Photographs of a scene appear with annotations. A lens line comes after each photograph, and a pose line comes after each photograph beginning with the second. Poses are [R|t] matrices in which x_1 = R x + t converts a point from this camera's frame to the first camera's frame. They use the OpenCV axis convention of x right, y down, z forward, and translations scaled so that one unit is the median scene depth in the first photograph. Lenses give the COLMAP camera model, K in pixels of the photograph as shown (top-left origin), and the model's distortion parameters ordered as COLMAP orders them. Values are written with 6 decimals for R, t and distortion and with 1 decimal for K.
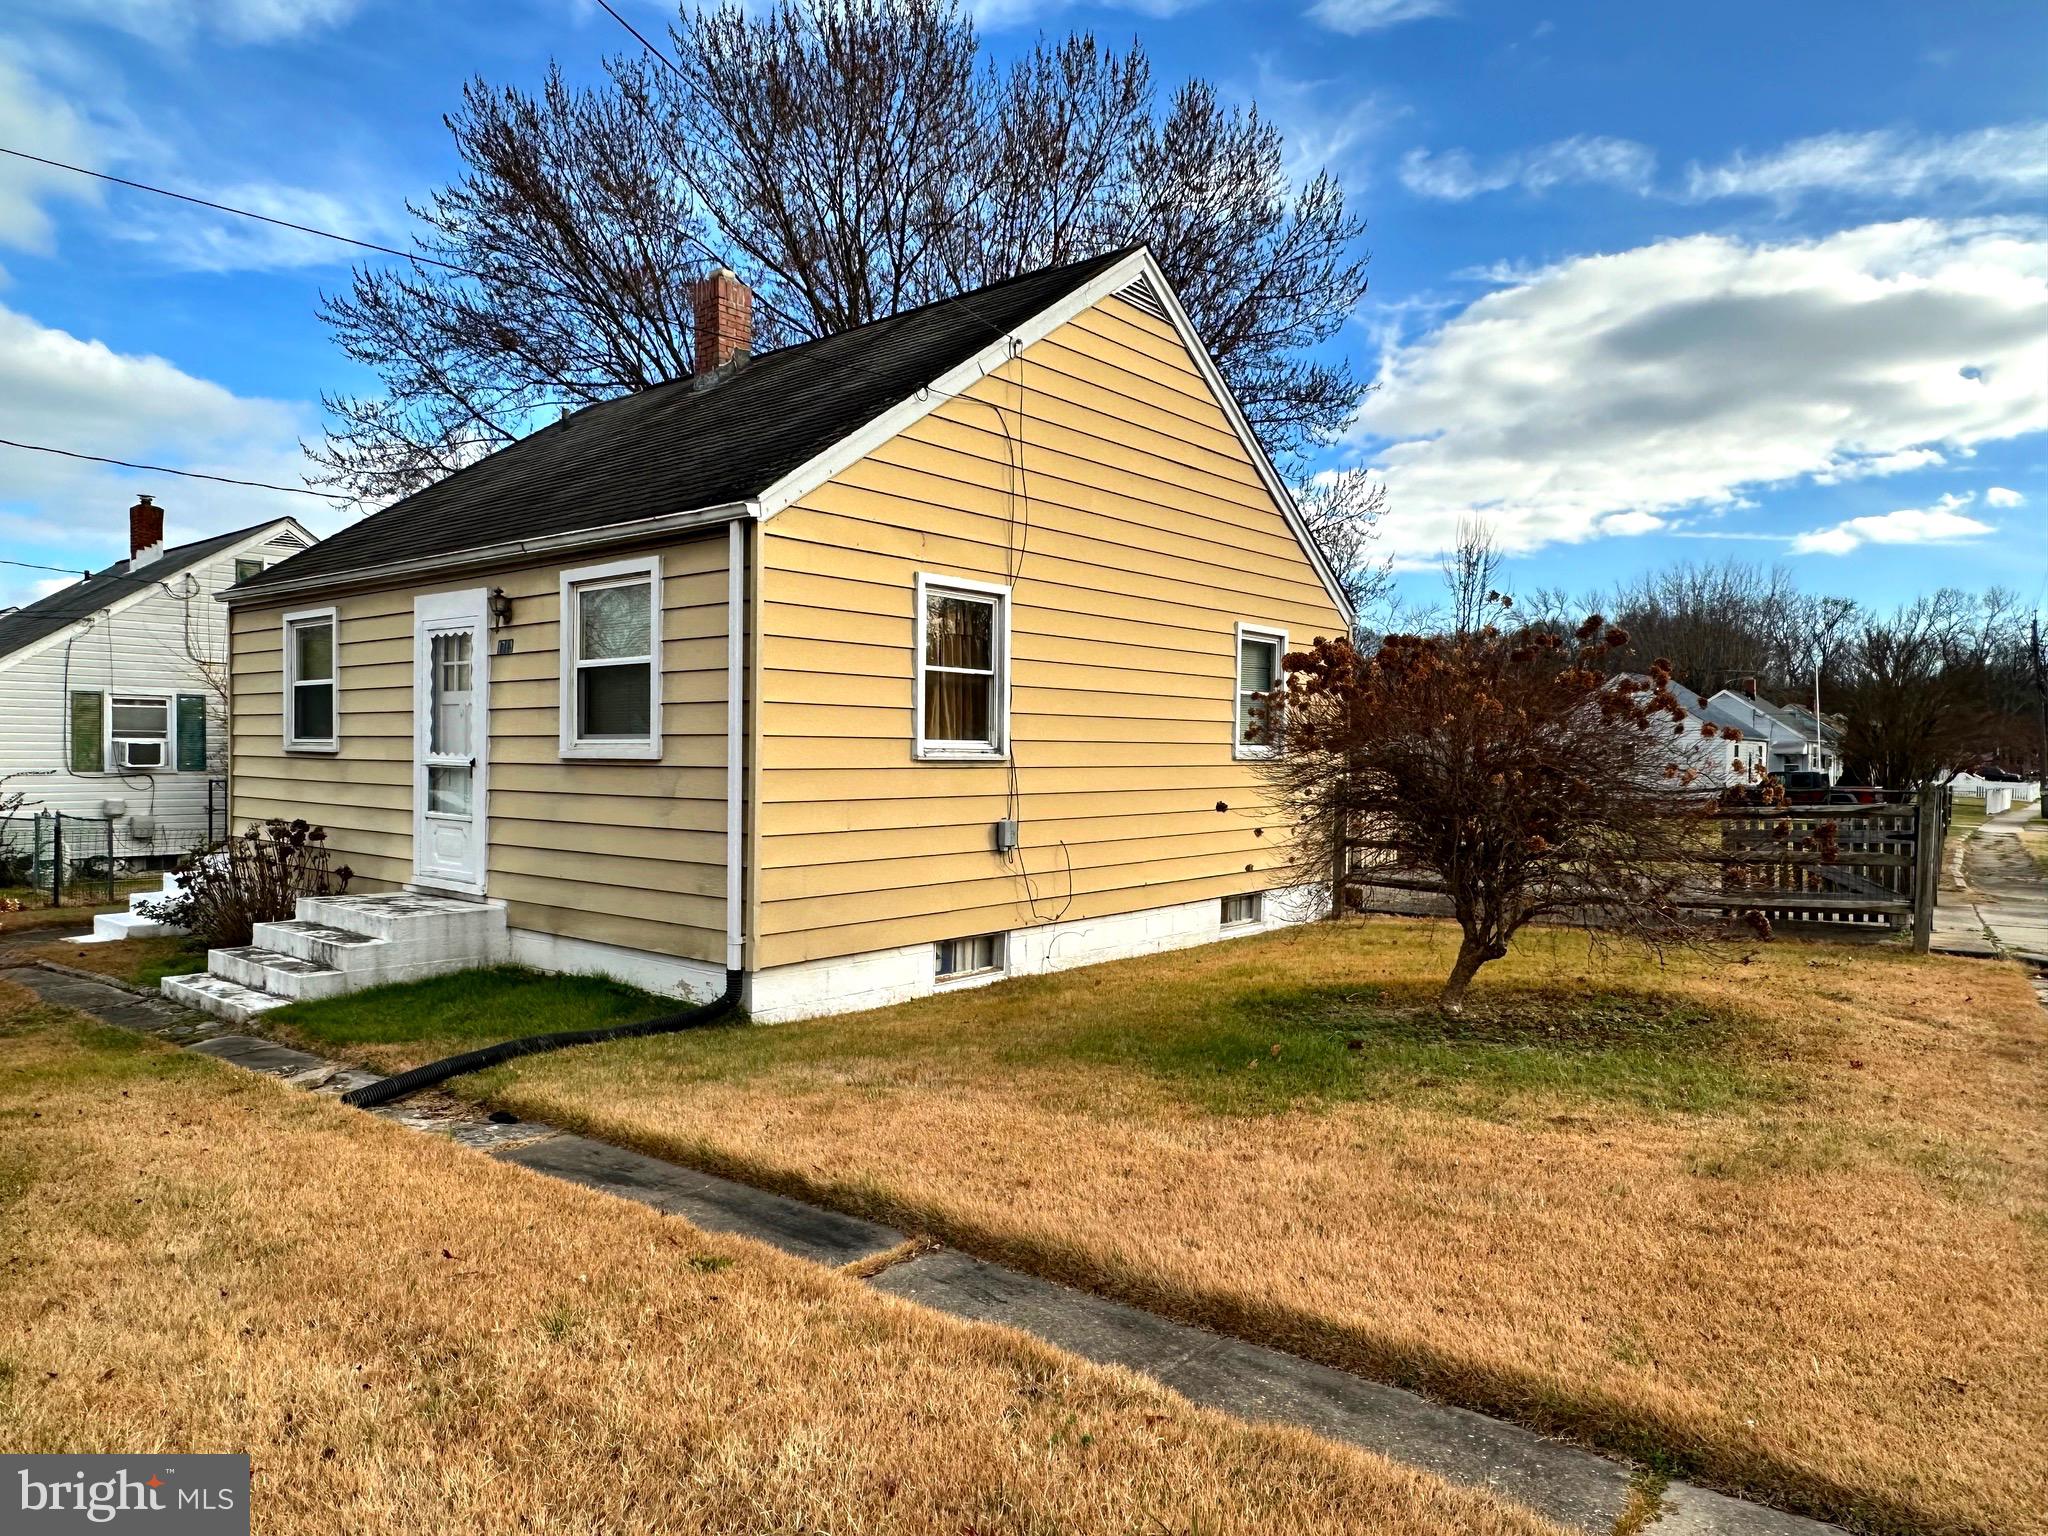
lens RADIAL K [[1306.7, 0, 1017.4], [0, 1306.7, 765.1], [0, 0, 1]] dist [-0.000722, -0.000688]
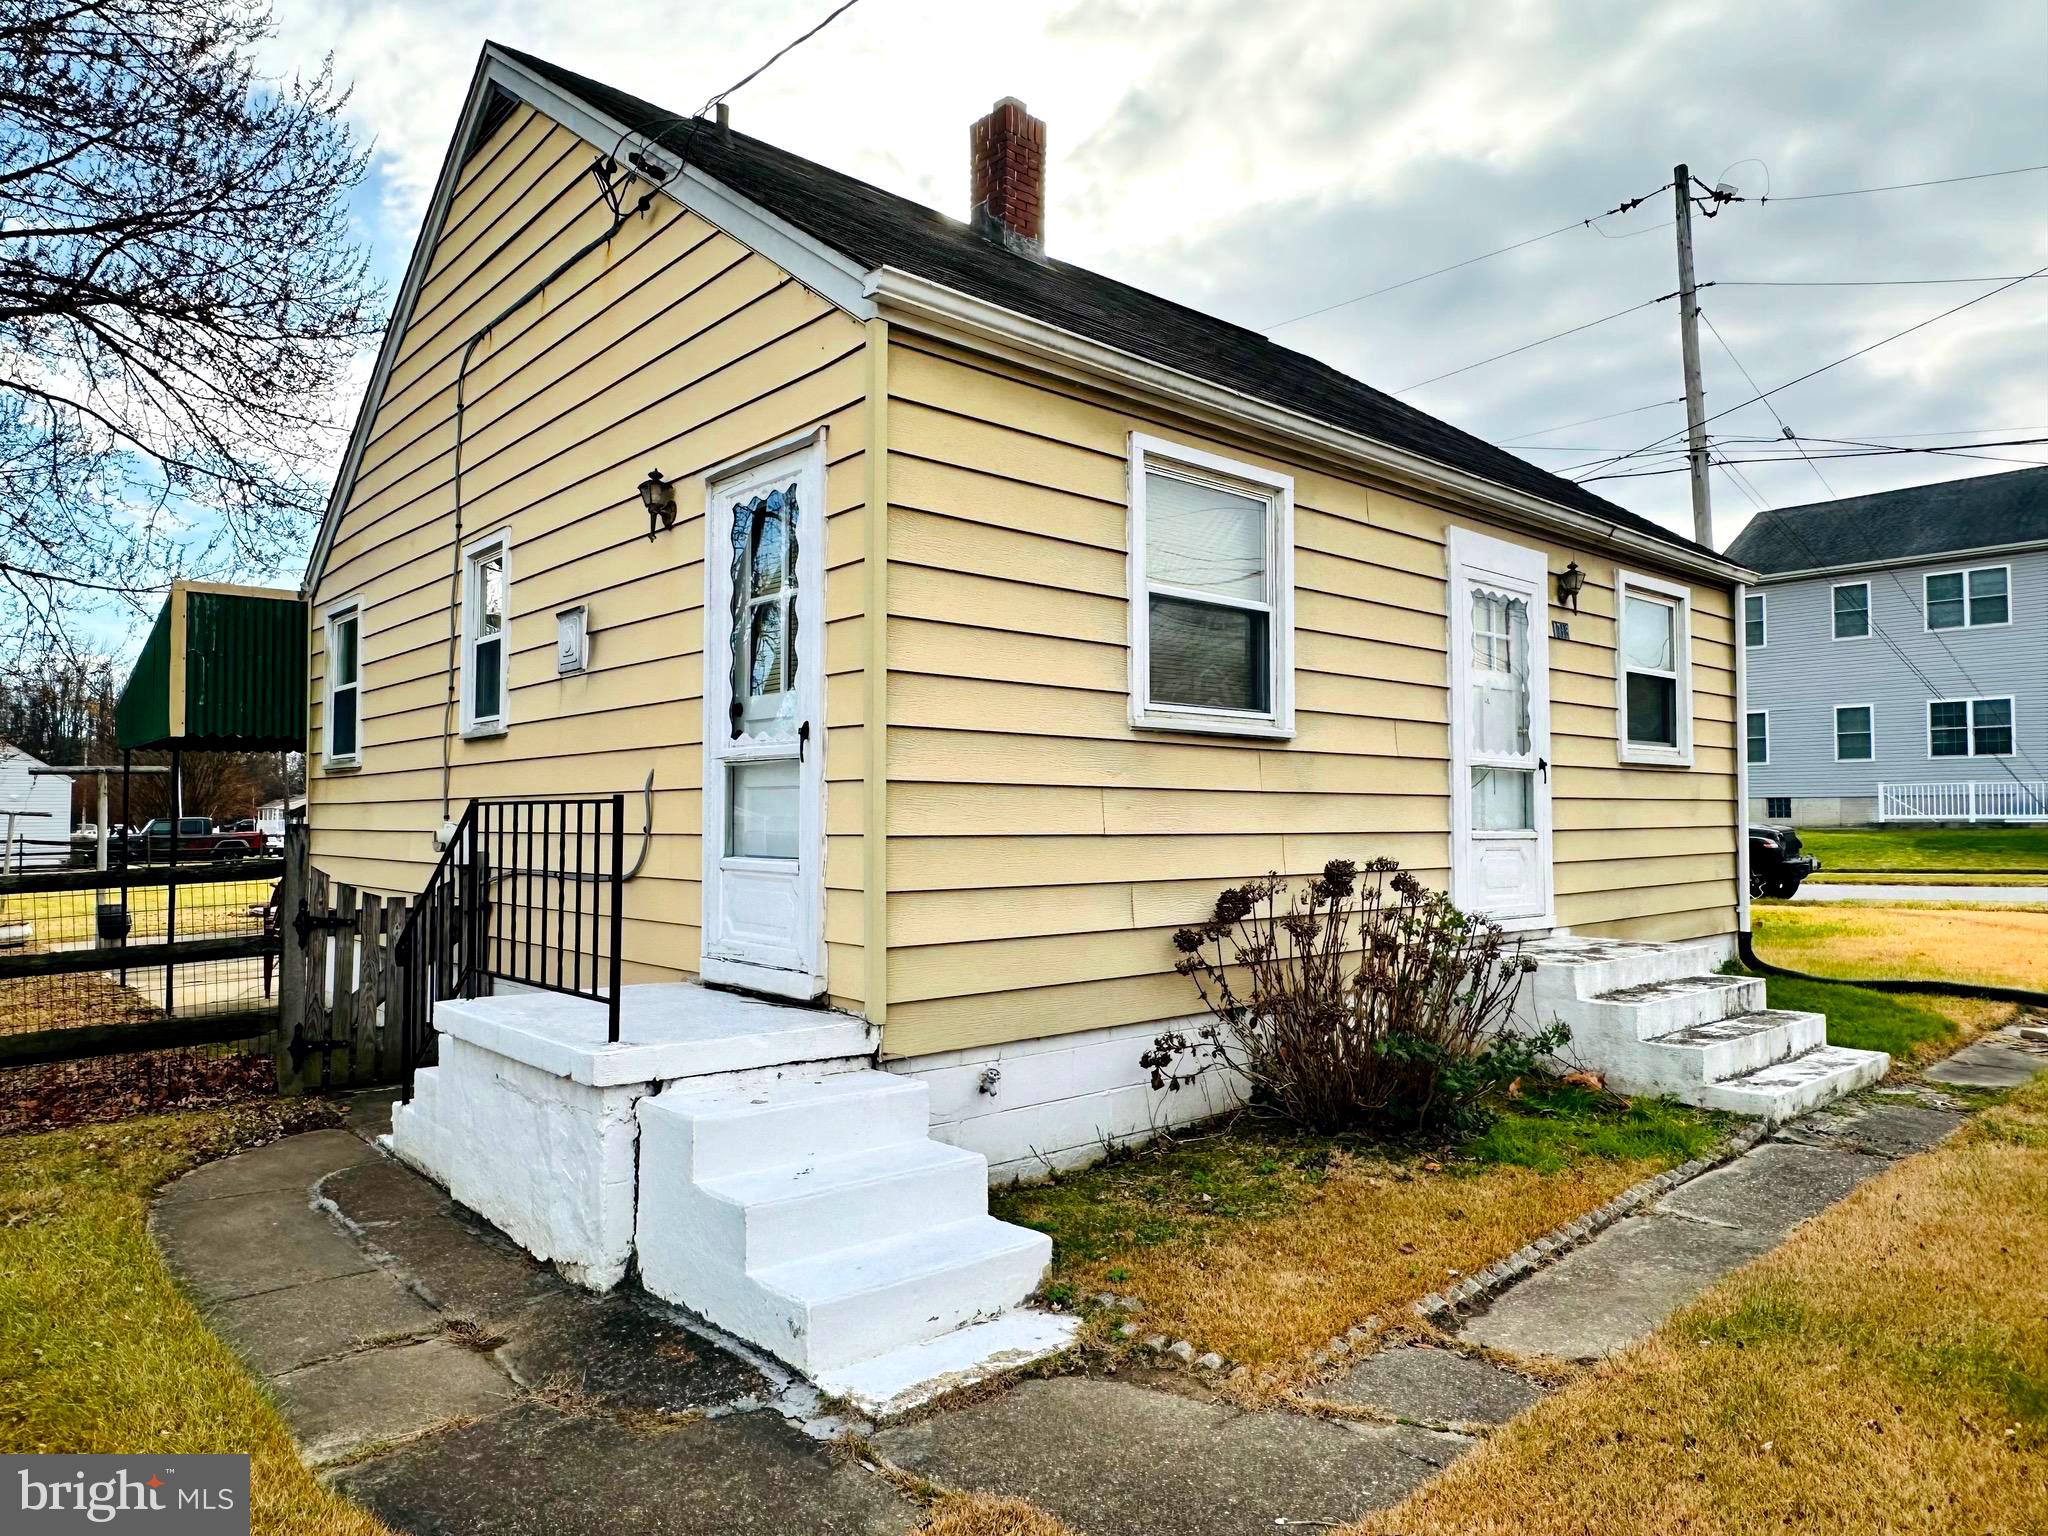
lens RADIAL K [[1307.2, 0, 1026.0], [0, 1307.2, 764.0], [0, 0, 1]] dist [-0.000304, -0.001723]
pose [[0.147425, 0.030574, 0.988601, -1.270742], [0.008481, 0.999446, -0.032174, 0.021469], [-0.989037, 0.013127, 0.147084, 1.205205]]
